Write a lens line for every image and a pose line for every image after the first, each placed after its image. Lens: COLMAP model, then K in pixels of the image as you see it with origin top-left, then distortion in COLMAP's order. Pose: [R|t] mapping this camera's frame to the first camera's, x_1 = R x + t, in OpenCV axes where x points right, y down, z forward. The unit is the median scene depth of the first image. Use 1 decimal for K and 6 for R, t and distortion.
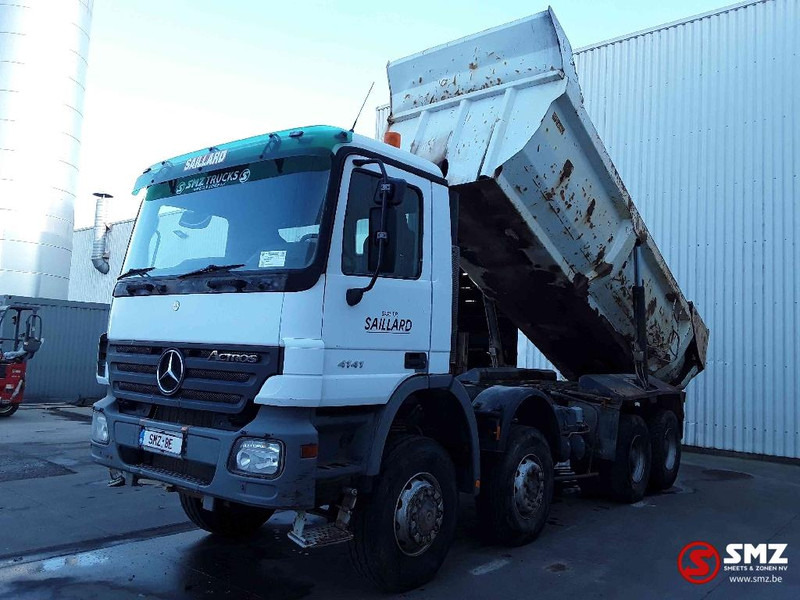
lens RADIAL K [[629.5, 0, 403.8], [0, 629.5, 298.1], [0, 0, 1]] dist [0.060347, -0.049319]
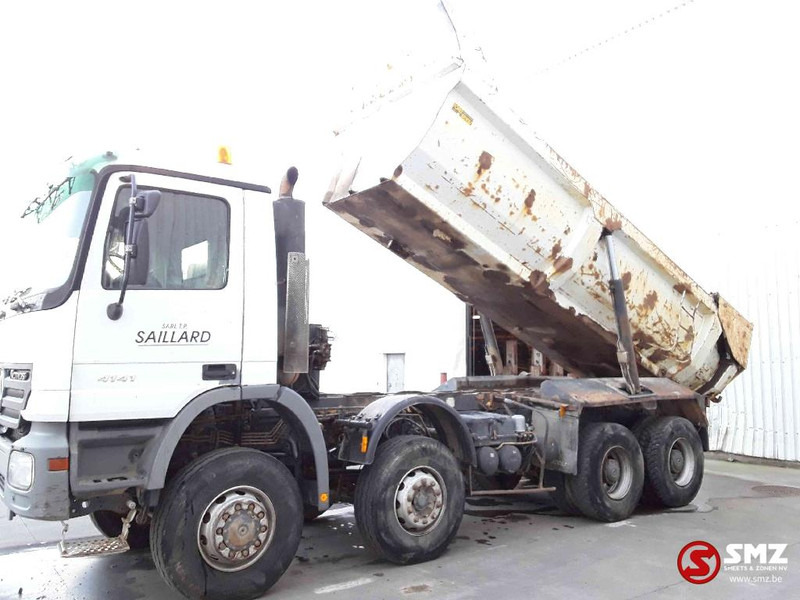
lens RADIAL K [[629.5, 0, 400.9], [0, 629.5, 300.0], [0, 0, 1]] dist [0.060347, -0.049319]
pose [[0.970507, -0.063447, -0.232575, 0.343867], [0.058951, 0.997916, -0.026238, 0.019164], [0.233755, 0.011753, 0.972224, 0.065328]]
